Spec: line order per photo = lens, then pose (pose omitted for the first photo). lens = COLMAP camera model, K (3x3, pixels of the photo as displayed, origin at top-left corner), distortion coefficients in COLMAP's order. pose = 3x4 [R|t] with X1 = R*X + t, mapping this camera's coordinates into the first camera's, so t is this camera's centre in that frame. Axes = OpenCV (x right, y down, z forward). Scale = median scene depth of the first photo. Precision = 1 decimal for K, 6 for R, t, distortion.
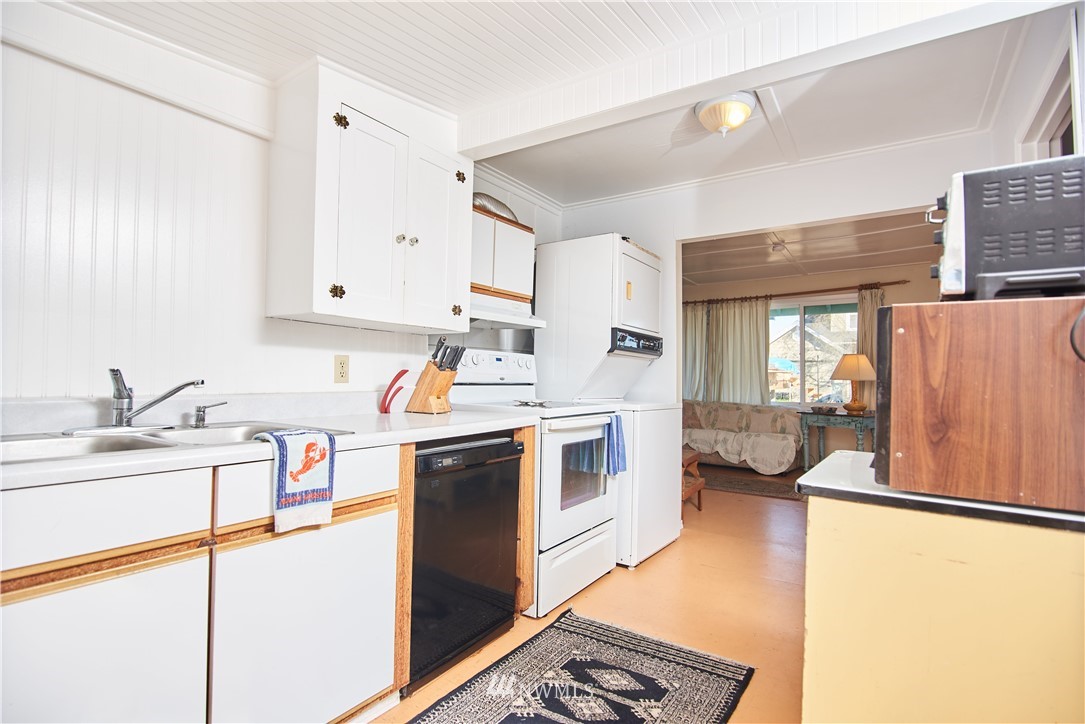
lens RADIAL K [[530.3, 0, 540.7], [0, 530.3, 362.7], [0, 0, 1]] dist [-0.013372, -0.001981]
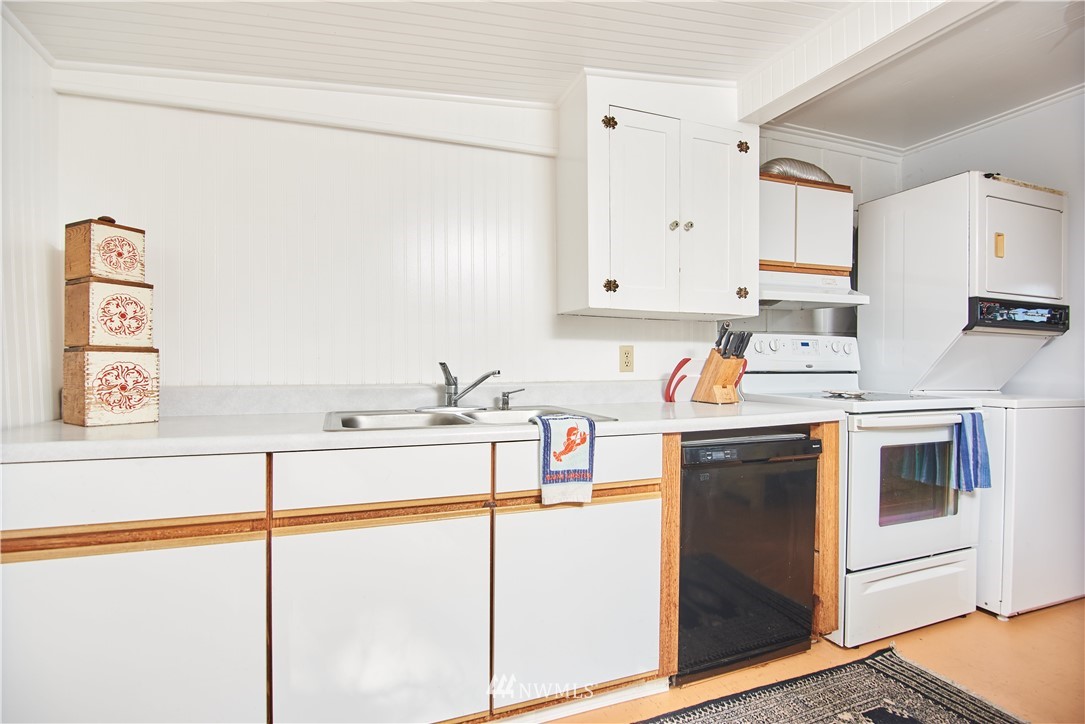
lens RADIAL K [[530.3, 0, 535.6], [0, 530.3, 363.2], [0, 0, 1]] dist [-0.013372, -0.001981]
pose [[0.815451, -0.012995, -0.578680, 0.095591], [0.026754, 0.999526, 0.015255, -0.000081], [0.578207, -0.027922, 0.815412, 0.041734]]
